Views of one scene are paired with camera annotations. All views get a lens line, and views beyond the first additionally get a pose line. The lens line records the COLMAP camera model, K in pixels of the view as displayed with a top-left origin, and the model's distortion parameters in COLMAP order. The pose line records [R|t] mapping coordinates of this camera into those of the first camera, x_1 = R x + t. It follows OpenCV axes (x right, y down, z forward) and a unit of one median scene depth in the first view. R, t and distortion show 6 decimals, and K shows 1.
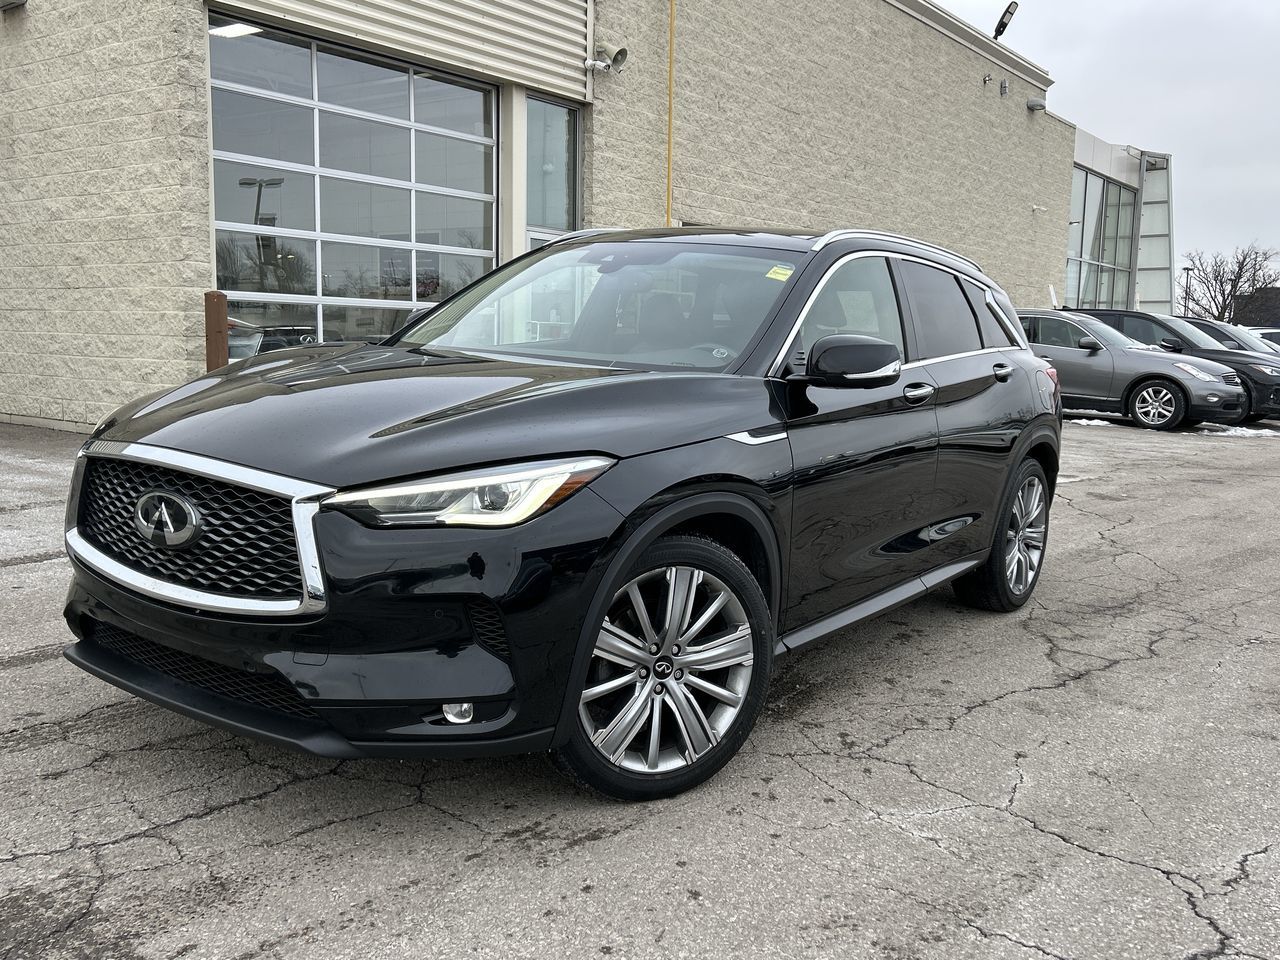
lens RADIAL K [[1164.9, 0, 652.4], [0, 1164.9, 496.9], [0, 0, 1]] dist [0.034481, 0.000000]
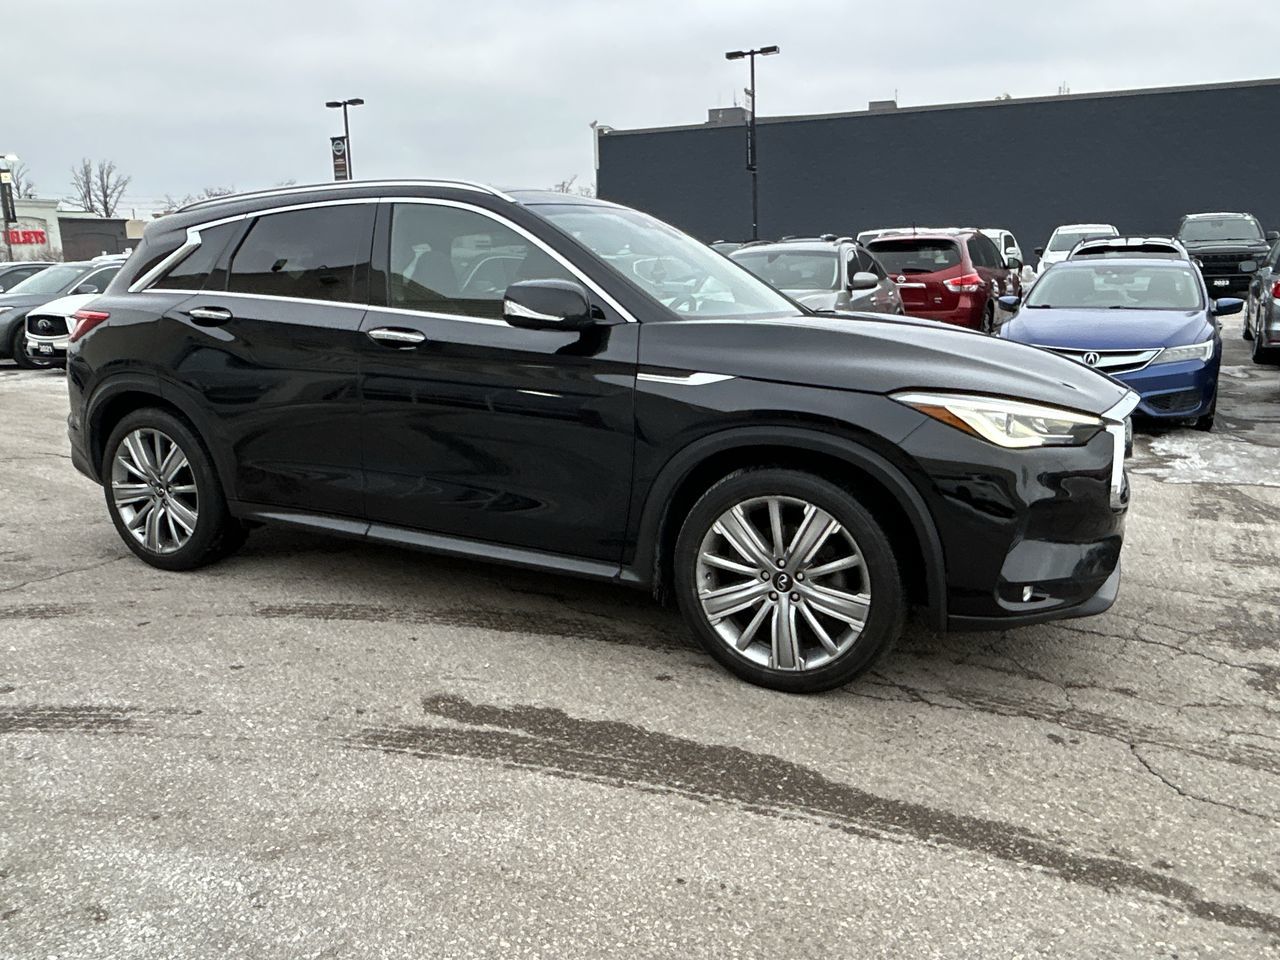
lens RADIAL K [[935.9, 0, 641.4], [0, 935.9, 483.2], [0, 0, 1]] dist [0.001339, -0.013706]
pose [[-0.159067, -0.255681, 0.953585, -0.853757], [0.143247, 0.949685, 0.278530, -0.198386], [-0.976820, 0.180903, -0.114439, 1.034780]]
